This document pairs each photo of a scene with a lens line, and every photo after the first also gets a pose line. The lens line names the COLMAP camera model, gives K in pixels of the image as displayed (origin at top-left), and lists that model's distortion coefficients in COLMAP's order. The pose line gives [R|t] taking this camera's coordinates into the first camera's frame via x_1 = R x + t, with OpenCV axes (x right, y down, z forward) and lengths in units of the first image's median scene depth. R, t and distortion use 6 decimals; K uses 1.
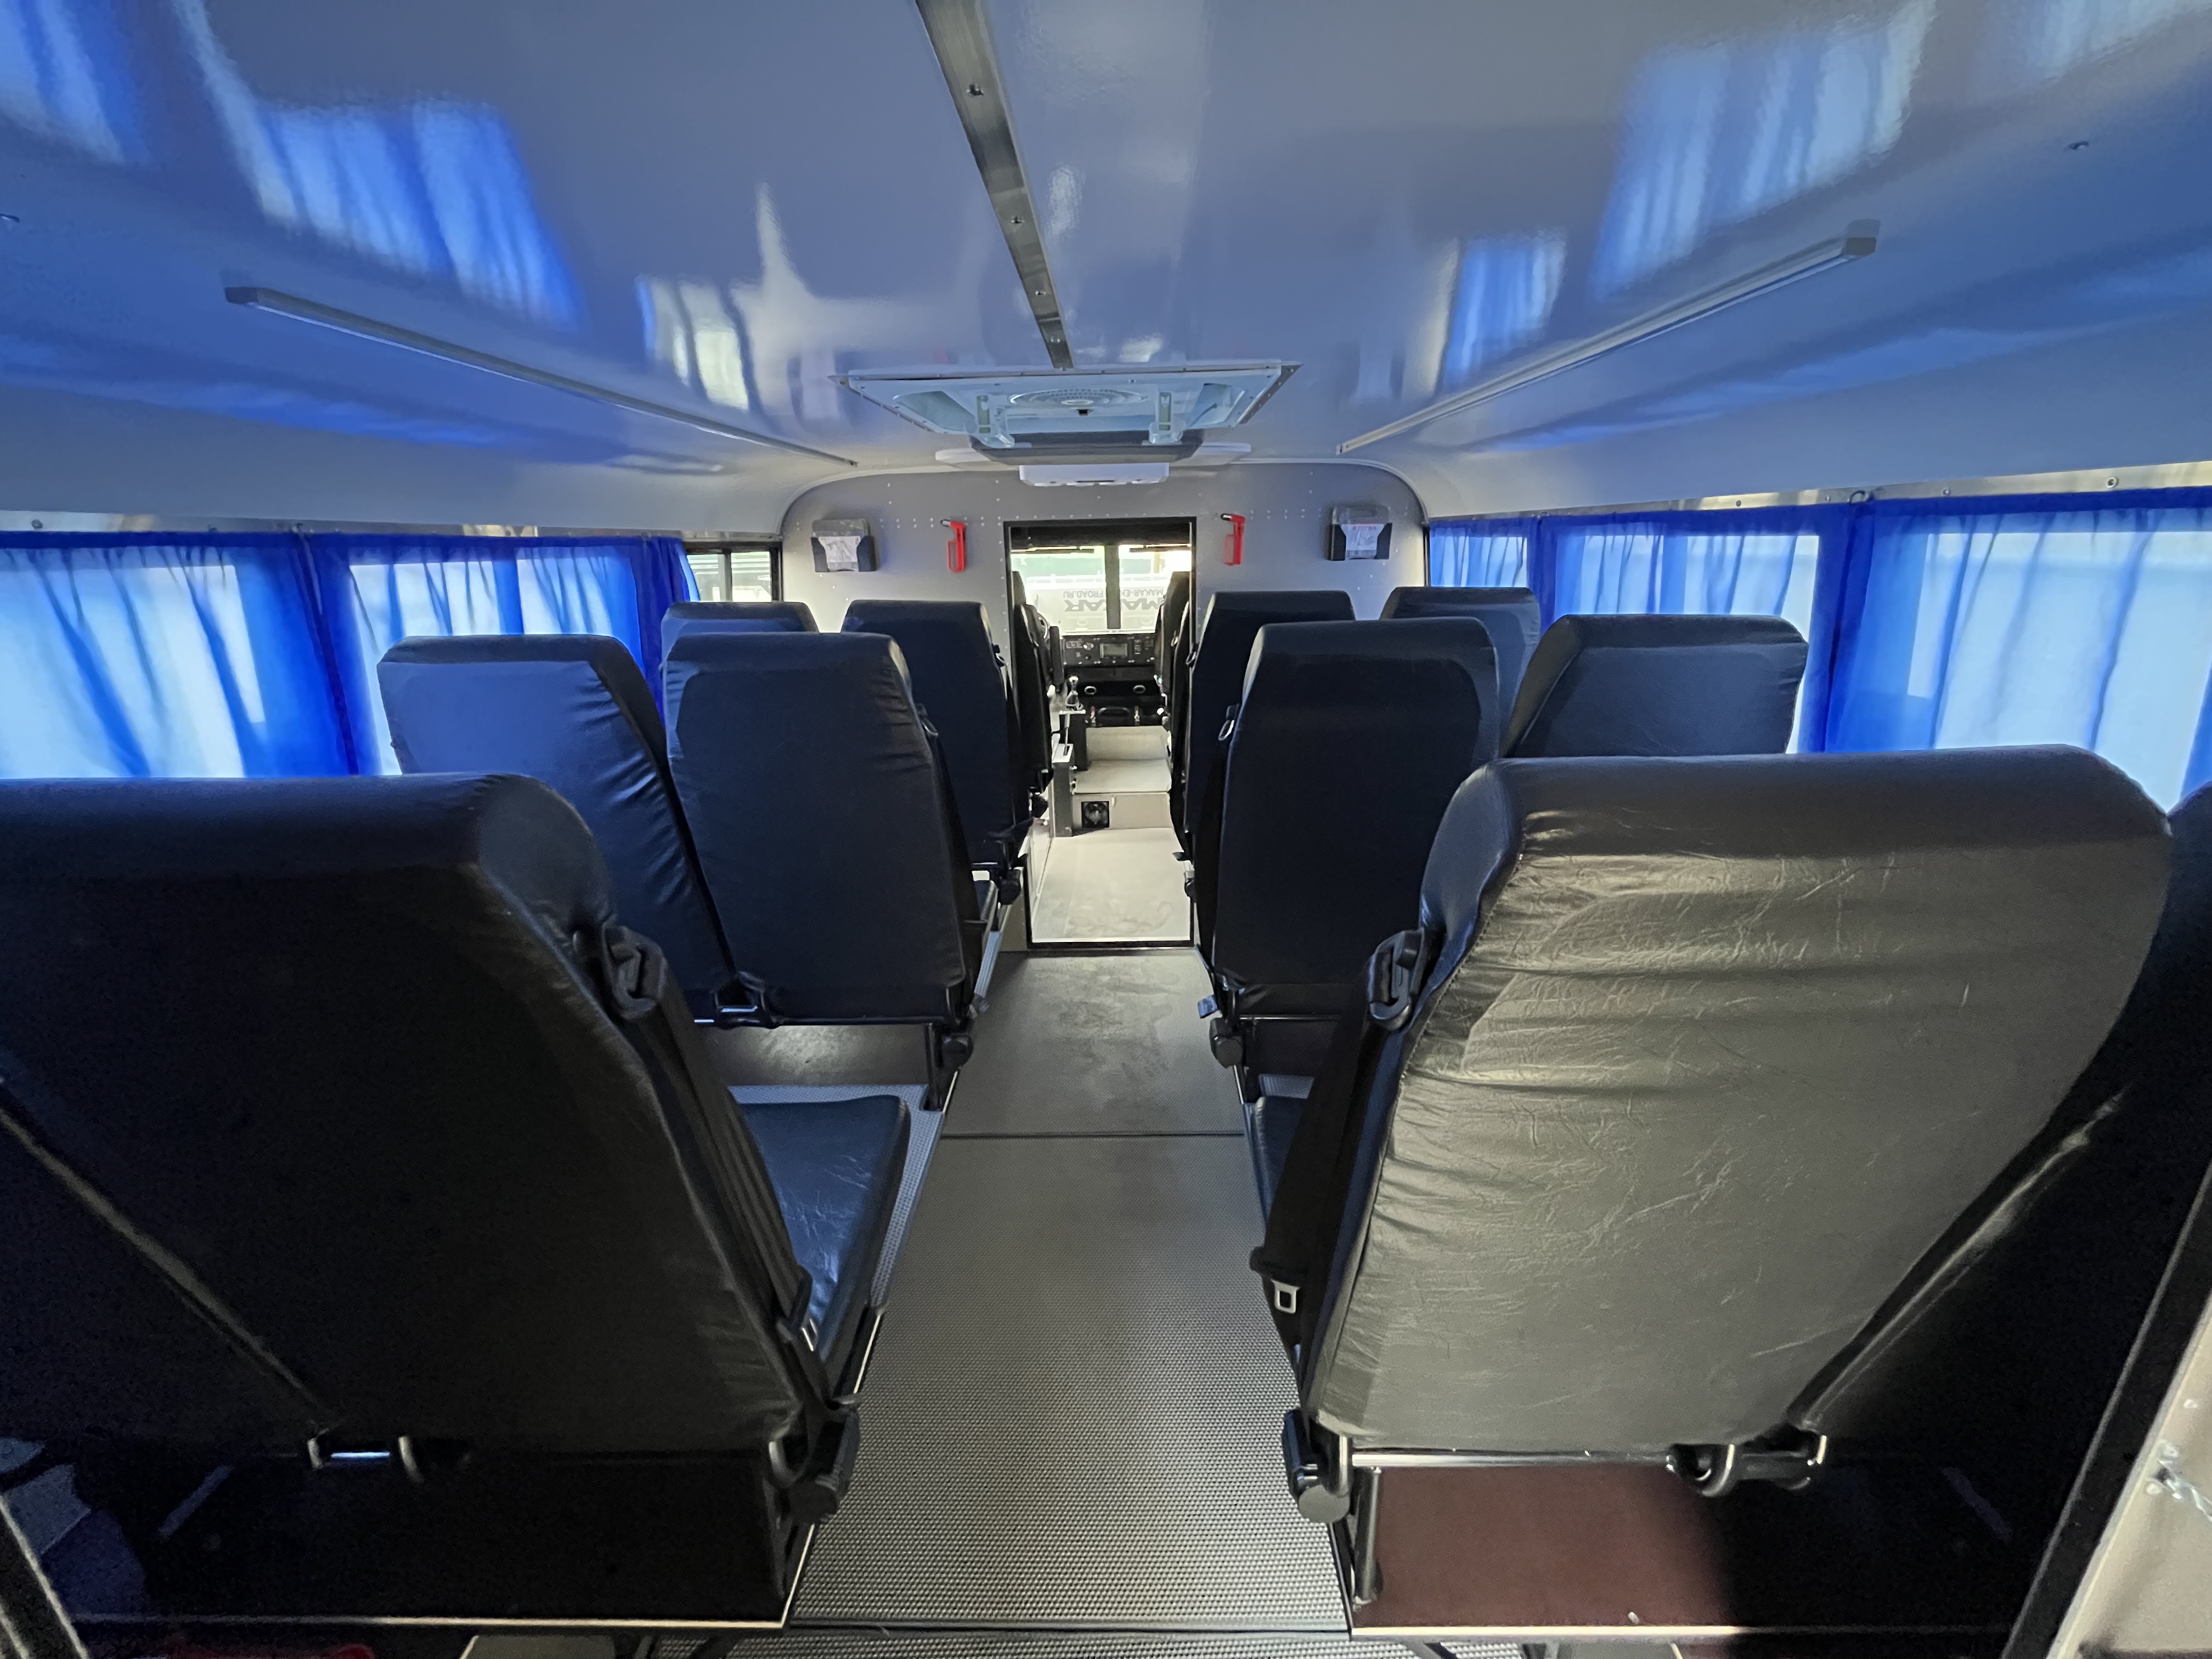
lens RADIAL K [[892.8, 0, 1108.8], [0, 892.8, 823.8], [0, 0, 1]] dist [-0.001117, -0.000017]
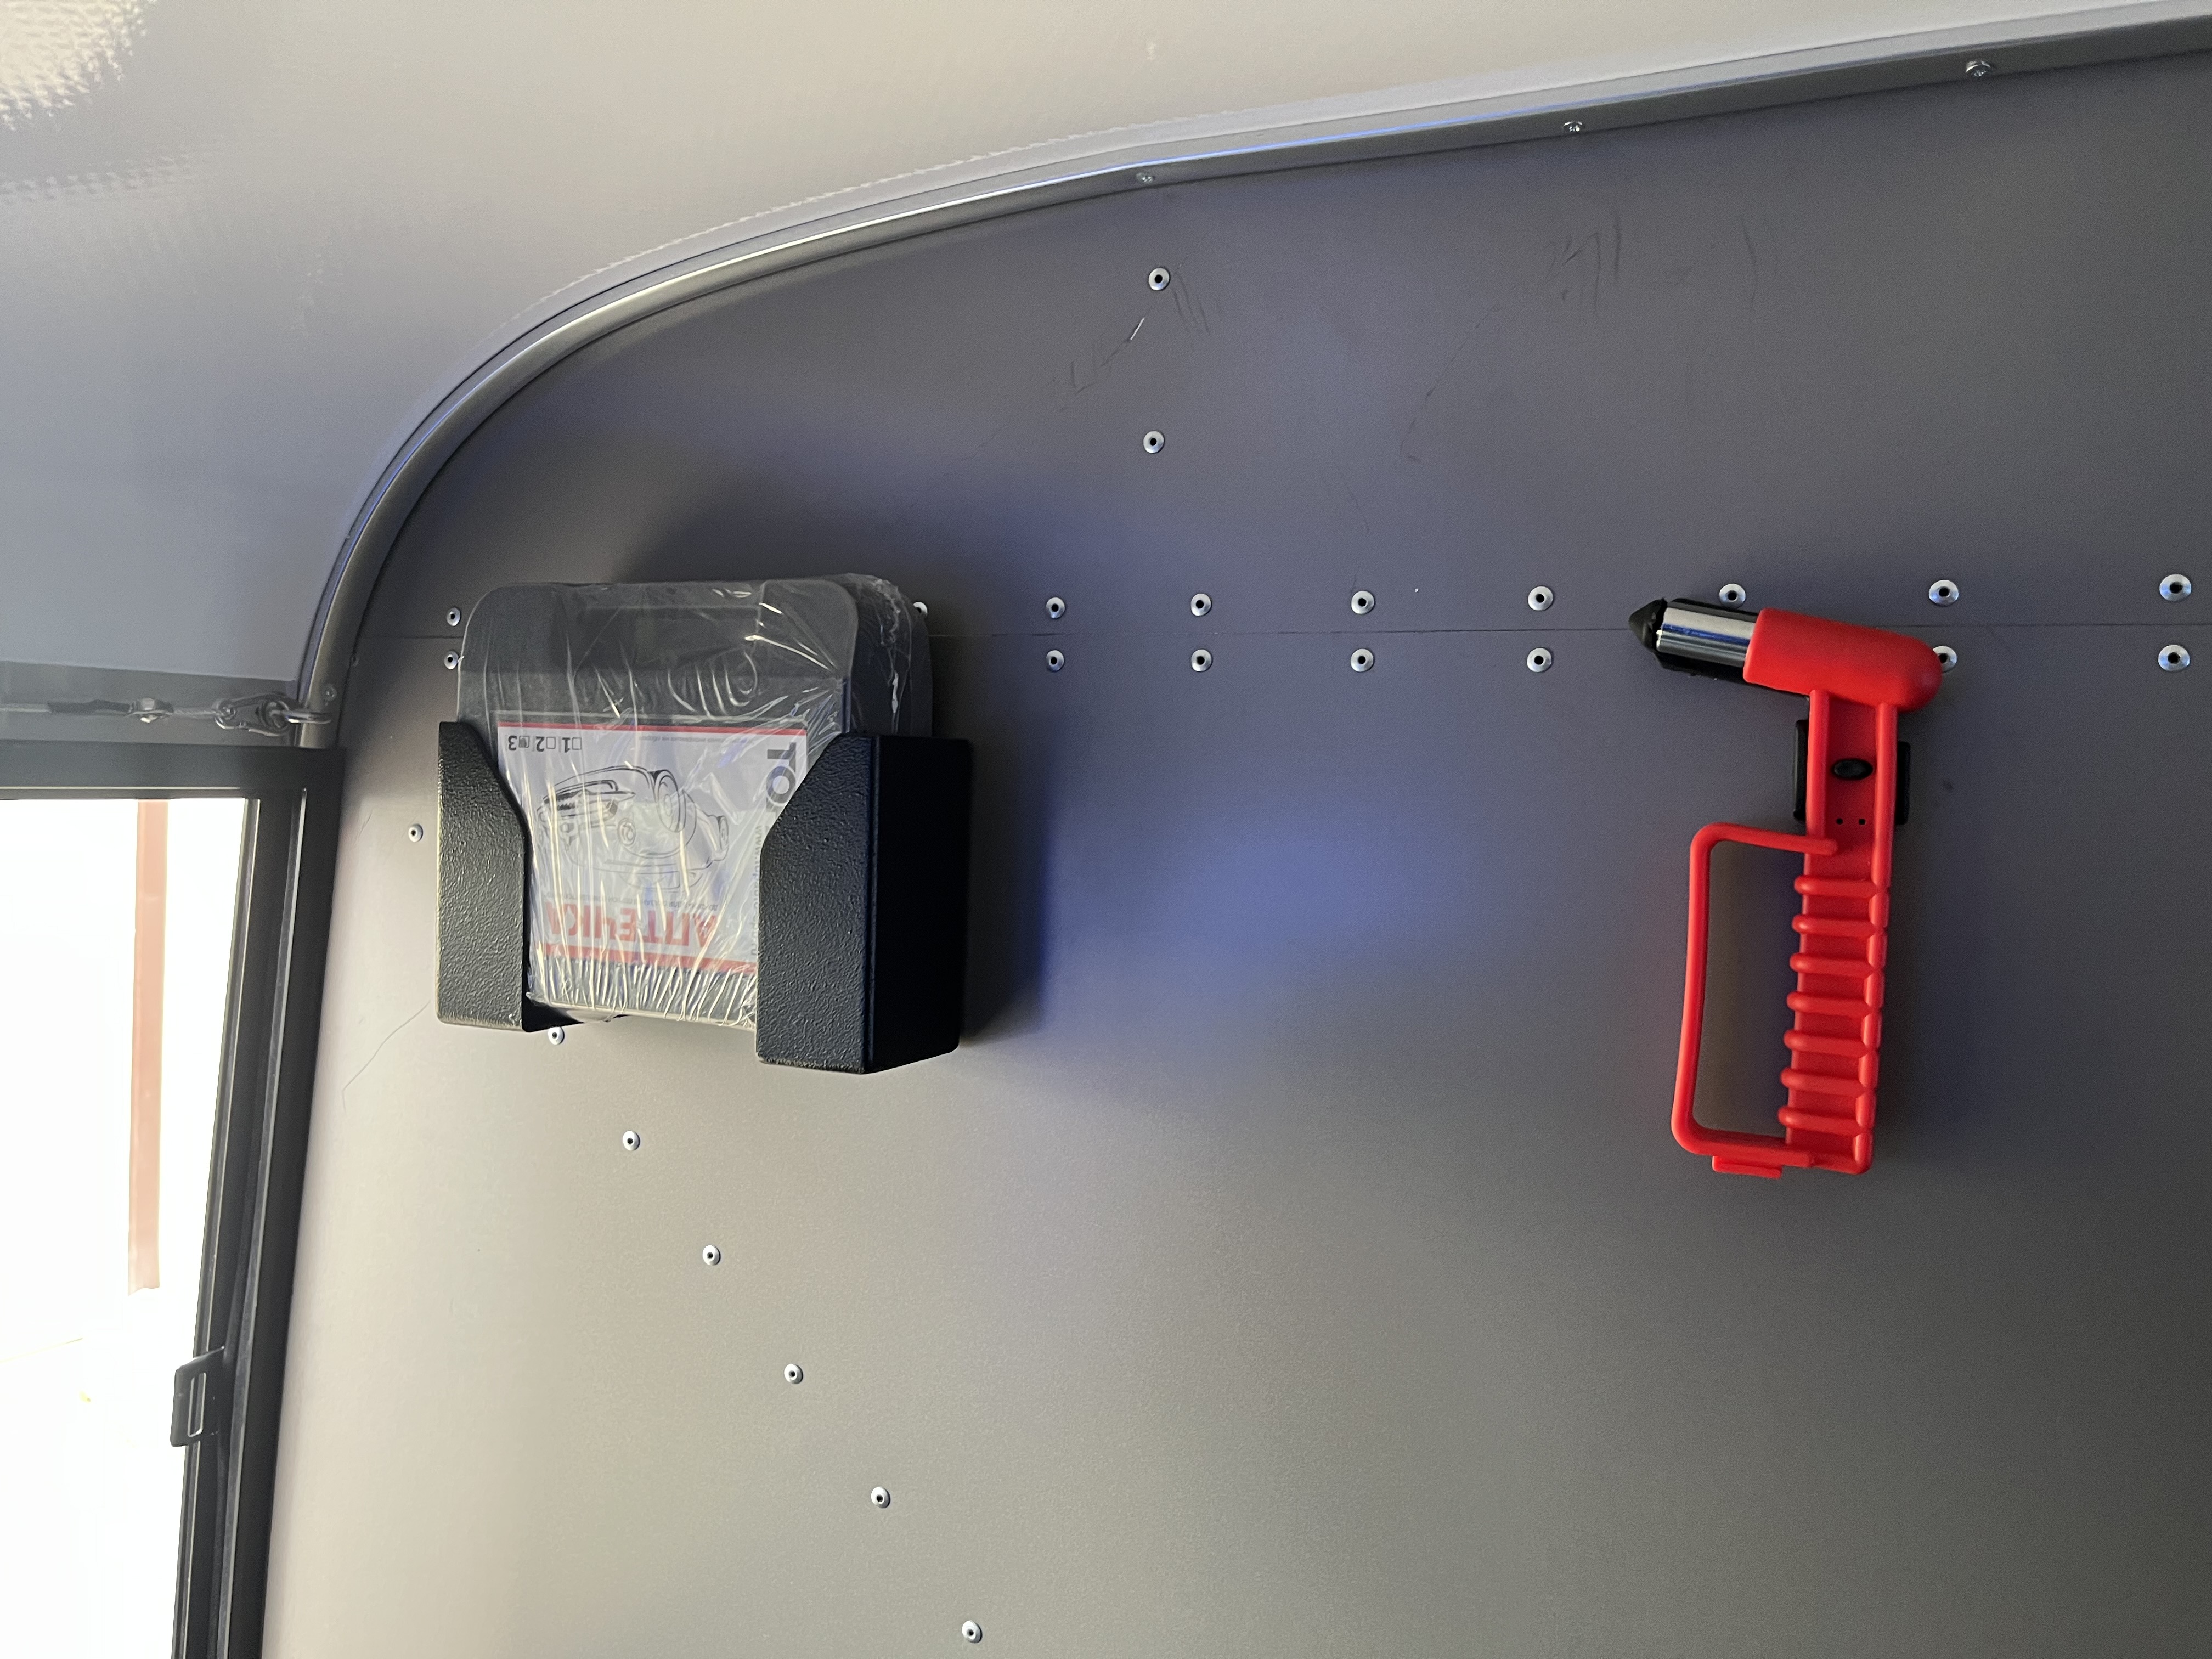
lens RADIAL K [[1691.7, 0, 1102.7], [0, 1691.7, 825.0], [0, 0, 1]] dist [0.071301, -0.099980]
pose [[0.910005, 0.059753, -0.410268, -0.093798], [-0.167541, 0.958162, -0.232069, -0.152991], [0.379236, 0.279921, 0.881944, 0.473264]]
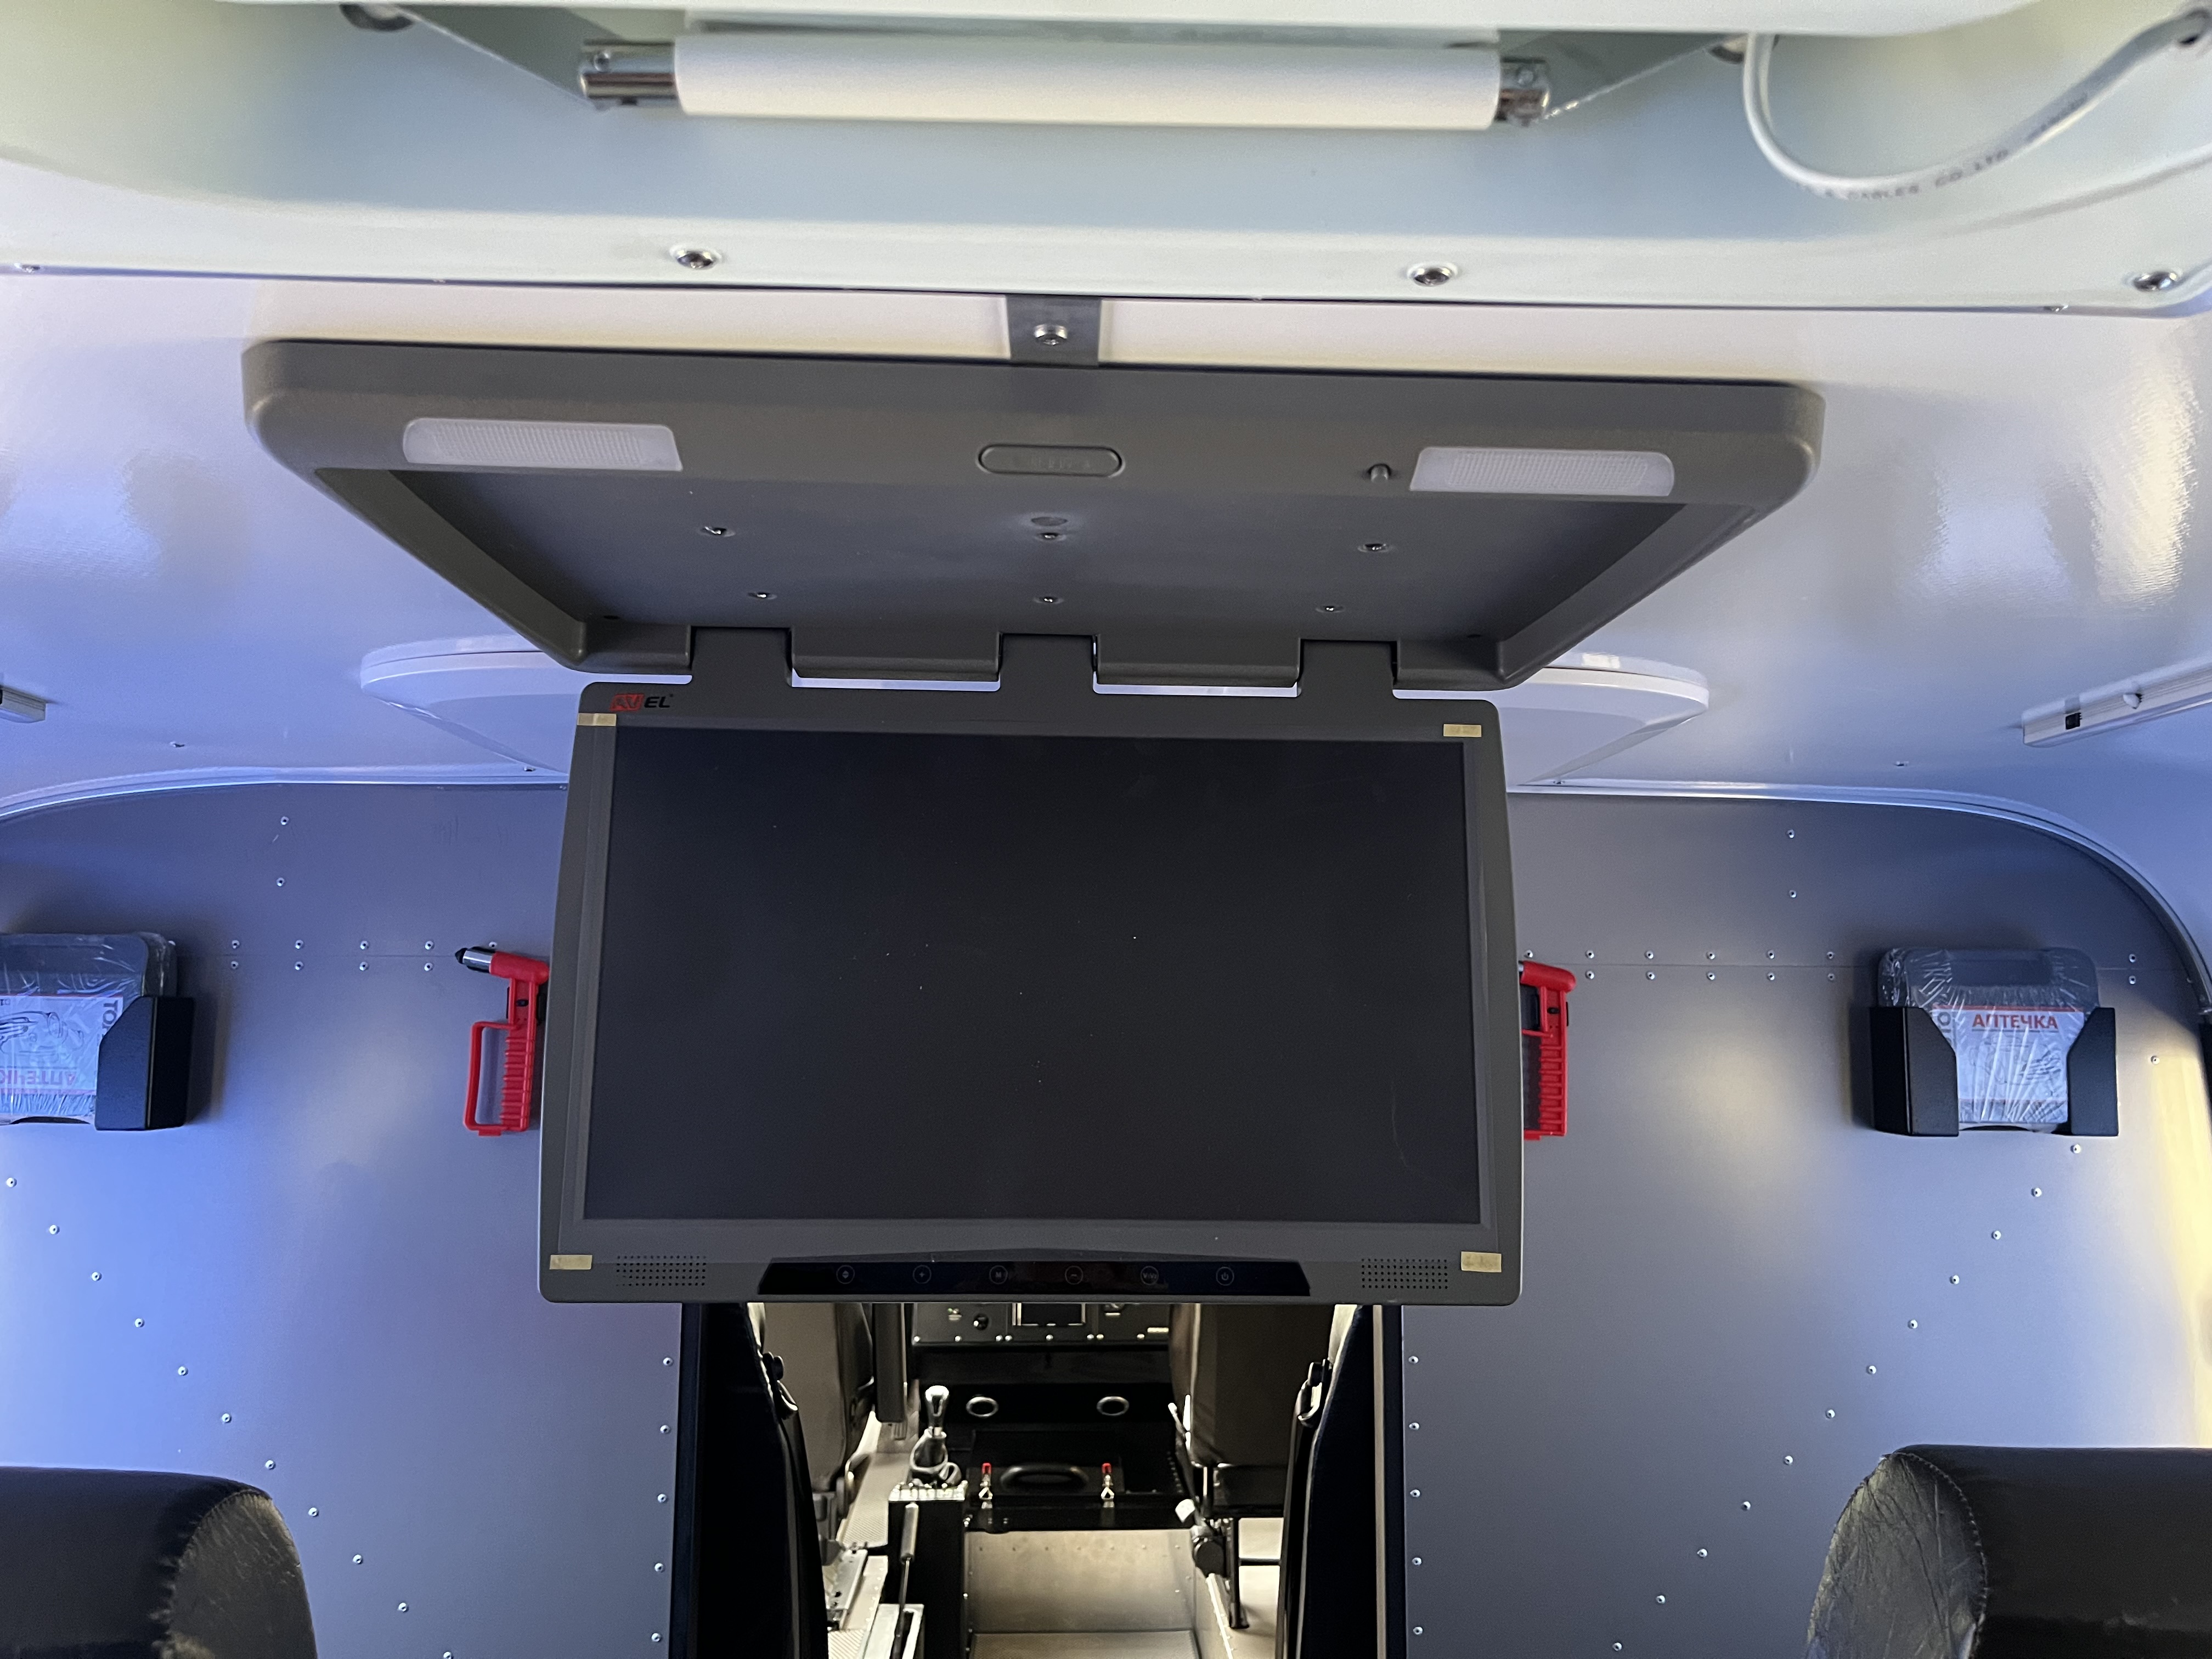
lens RADIAL K [[1691.7, 0, 1106.4], [0, 1691.7, 829.1], [0, 0, 1]] dist [0.071301, -0.099980]
pose [[0.998408, 0.033496, 0.045392, -0.010155], [-0.012333, 0.914770, -0.403786, -0.095086], [-0.055048, 0.402583, 0.913727, 0.286075]]
